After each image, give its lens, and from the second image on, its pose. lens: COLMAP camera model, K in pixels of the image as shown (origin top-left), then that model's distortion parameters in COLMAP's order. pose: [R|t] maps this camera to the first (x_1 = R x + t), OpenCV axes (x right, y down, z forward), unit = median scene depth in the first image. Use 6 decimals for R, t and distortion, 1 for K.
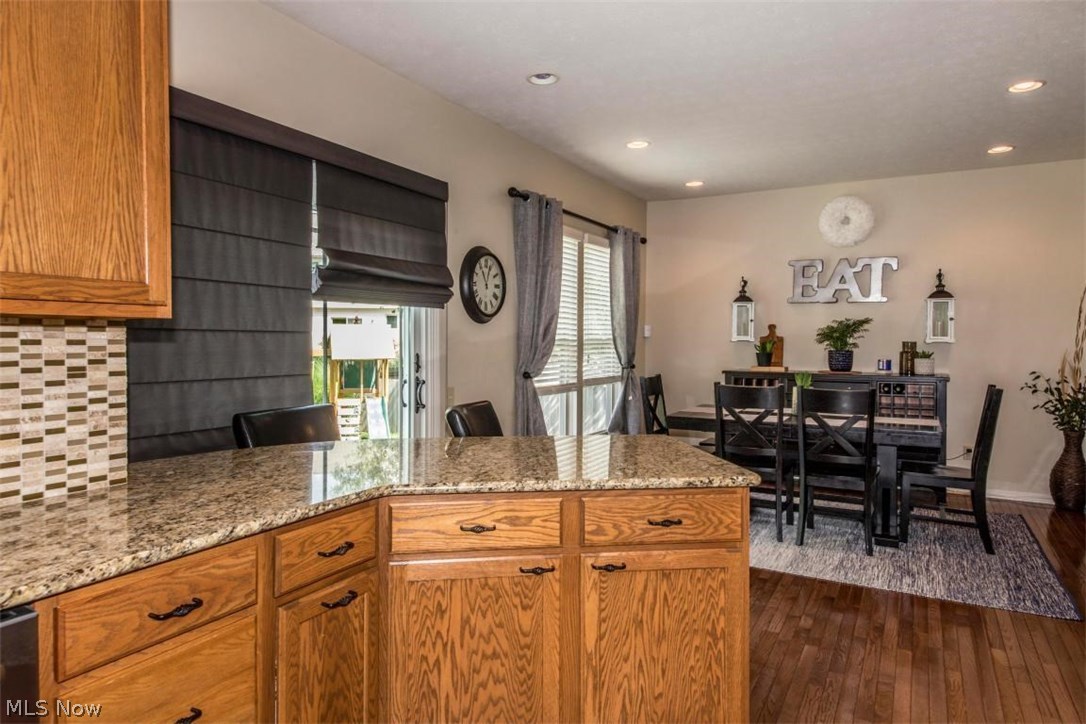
lens RADIAL K [[705.9, 0, 543.3], [0, 705.9, 354.5], [0, 0, 1]] dist [0.077137, -0.069611]
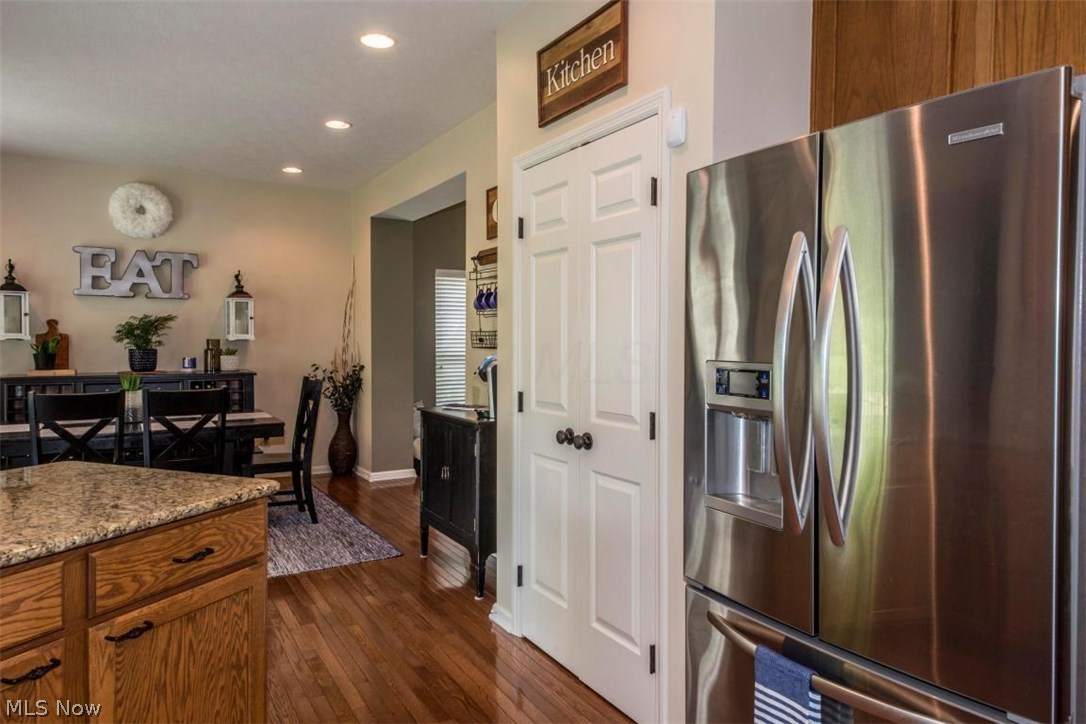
lens RADIAL K [[705.9, 0, 543.3], [0, 705.9, 354.5], [0, 0, 1]] dist [0.077137, -0.069611]
pose [[0.518138, -0.025012, 0.854931, -0.327594], [0.021194, 0.999641, 0.016400, -0.008136], [-0.855034, 0.009622, 0.518482, 0.194020]]
